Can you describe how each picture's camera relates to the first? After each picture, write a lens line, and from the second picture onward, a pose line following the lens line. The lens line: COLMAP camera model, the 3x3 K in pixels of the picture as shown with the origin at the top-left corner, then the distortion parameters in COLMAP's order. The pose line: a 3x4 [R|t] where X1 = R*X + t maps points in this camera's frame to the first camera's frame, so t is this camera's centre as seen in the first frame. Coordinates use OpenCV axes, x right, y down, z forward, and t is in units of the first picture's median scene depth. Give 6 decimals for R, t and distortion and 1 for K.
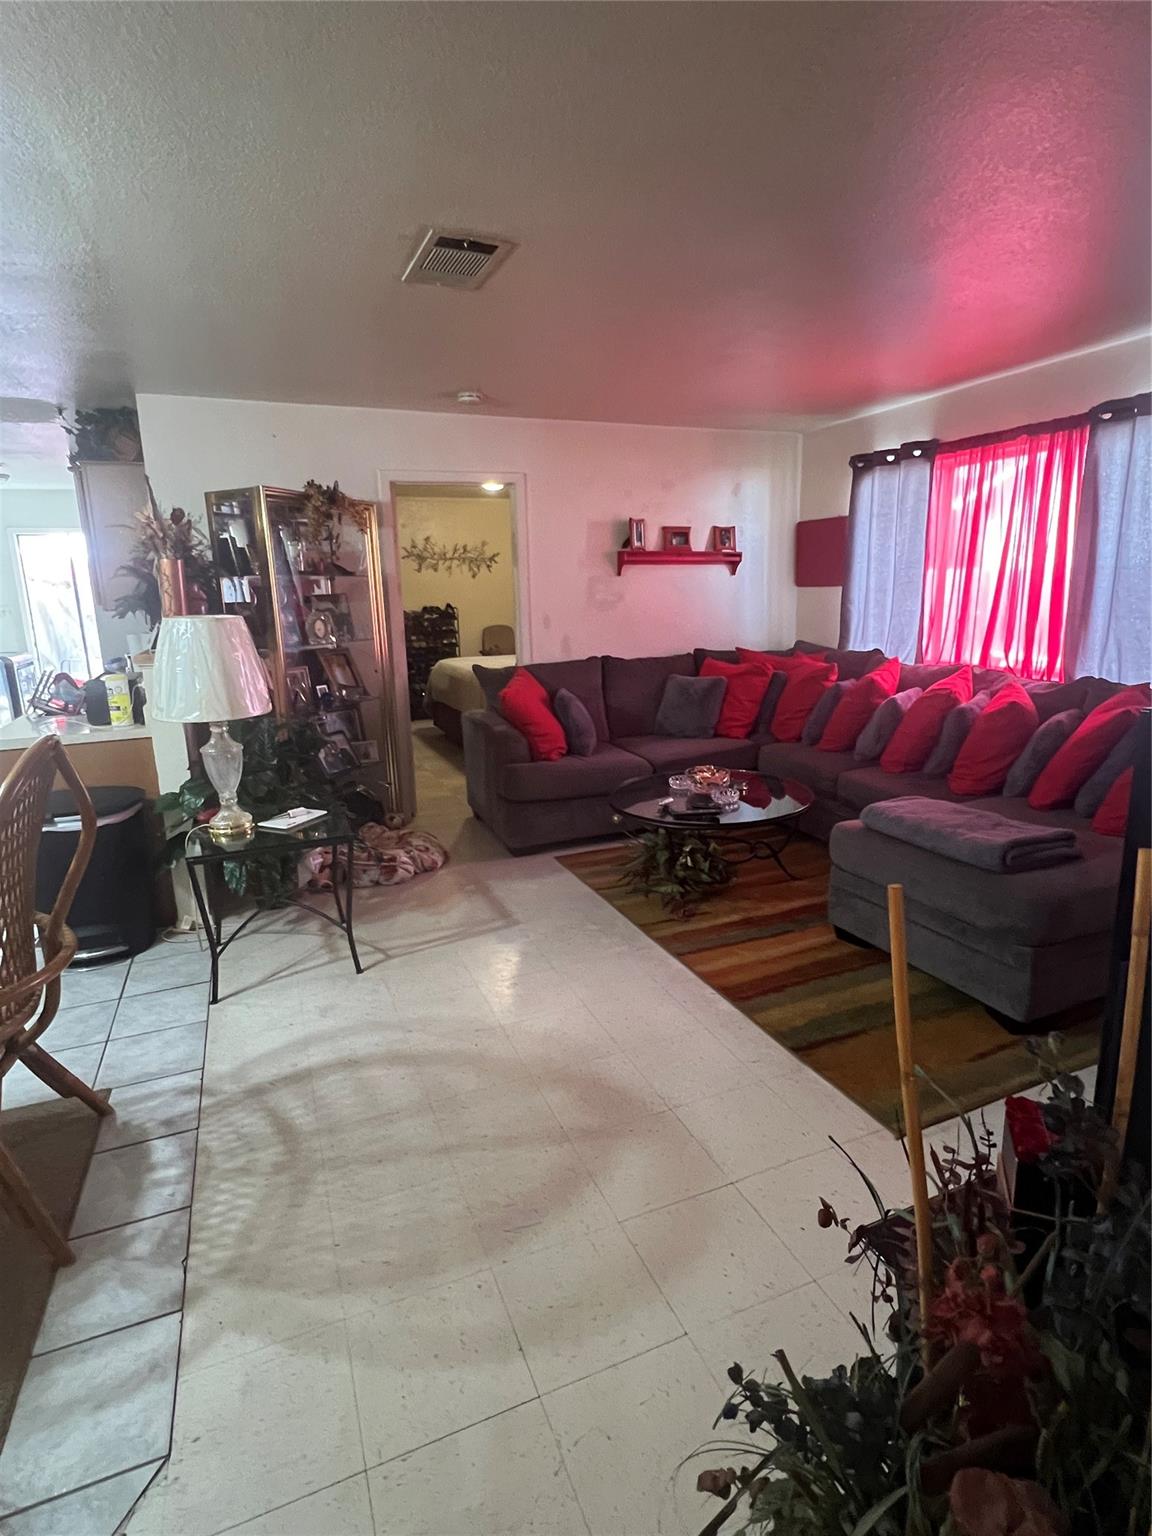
lens RADIAL K [[787.5, 0, 577.0], [0, 787.5, 761.7], [0, 0, 1]] dist [0.003501, 0.002340]
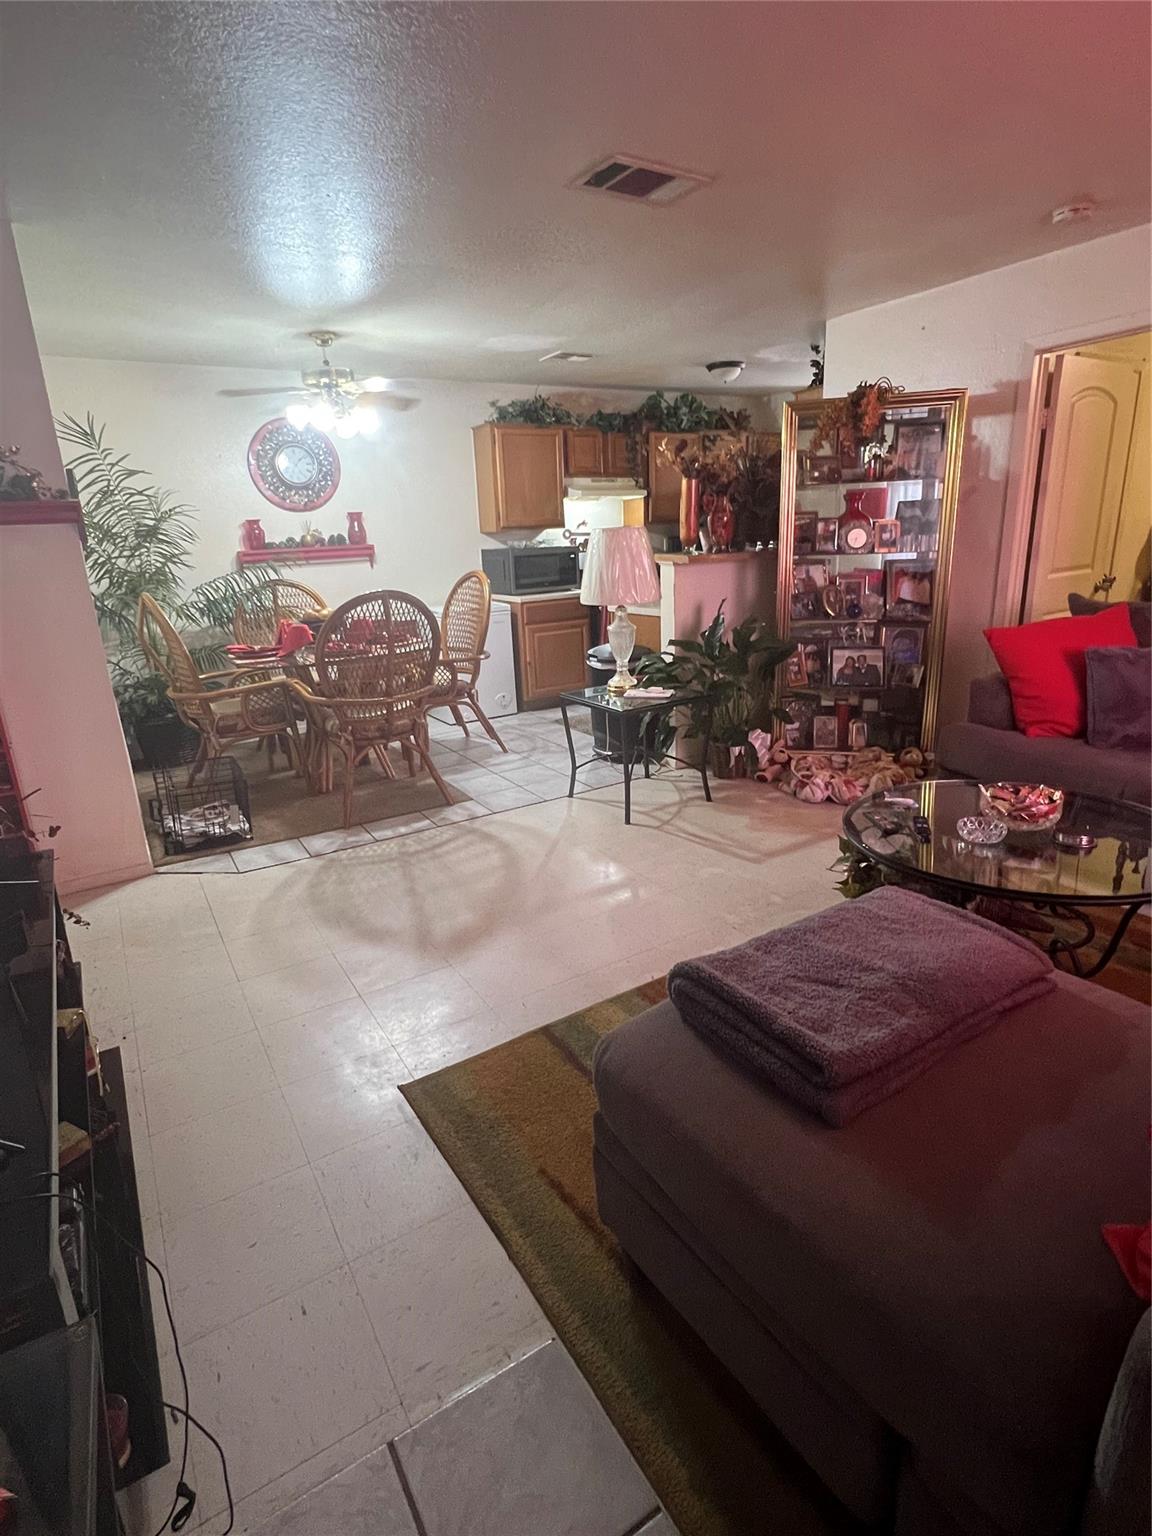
lens RADIAL K [[787.5, 0, 575.8], [0, 787.5, 766.2], [0, 0, 1]] dist [0.003501, 0.002340]
pose [[0.160665, 0.306969, -0.938060, 1.137354], [-0.171656, 0.944614, 0.279714, -0.205071], [0.971968, 0.116083, 0.204459, 0.873942]]
